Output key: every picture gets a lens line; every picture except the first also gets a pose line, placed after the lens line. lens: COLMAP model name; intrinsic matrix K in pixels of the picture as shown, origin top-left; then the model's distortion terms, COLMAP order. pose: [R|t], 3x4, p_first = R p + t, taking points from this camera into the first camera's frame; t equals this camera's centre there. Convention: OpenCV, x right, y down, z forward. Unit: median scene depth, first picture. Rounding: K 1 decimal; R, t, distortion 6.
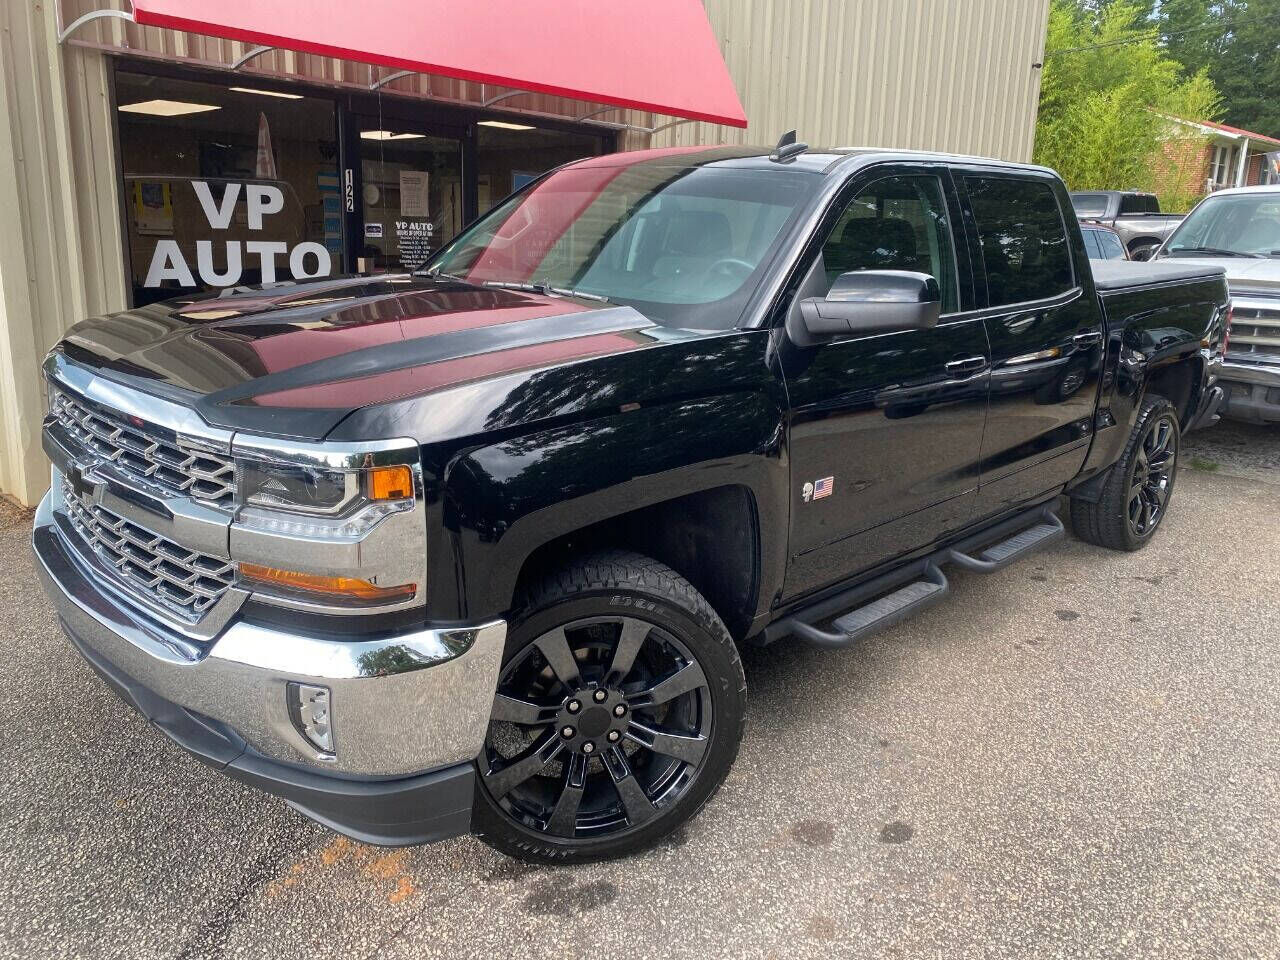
lens RADIAL K [[981.1, 0, 636.8], [0, 981.1, 452.2], [0, 0, 1]] dist [0.001942, -0.007699]
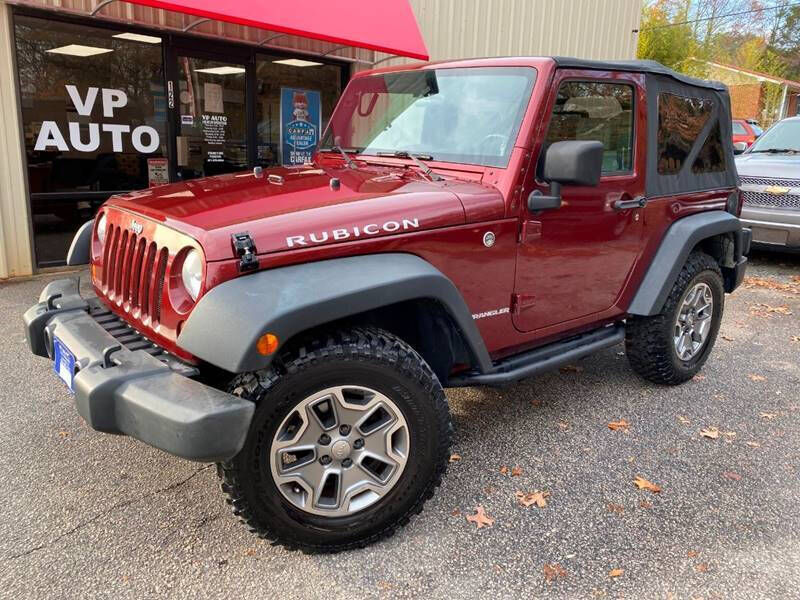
lens RADIAL K [[613.2, 0, 398.0], [0, 613.2, 282.6], [0, 0, 1]] dist [0.001942, -0.007699]
pose [[0.999827, 0.010557, -0.015317, 0.104534], [-0.010497, 0.999937, 0.003984, 0.035804], [0.015358, -0.003822, 0.999875, 0.002703]]
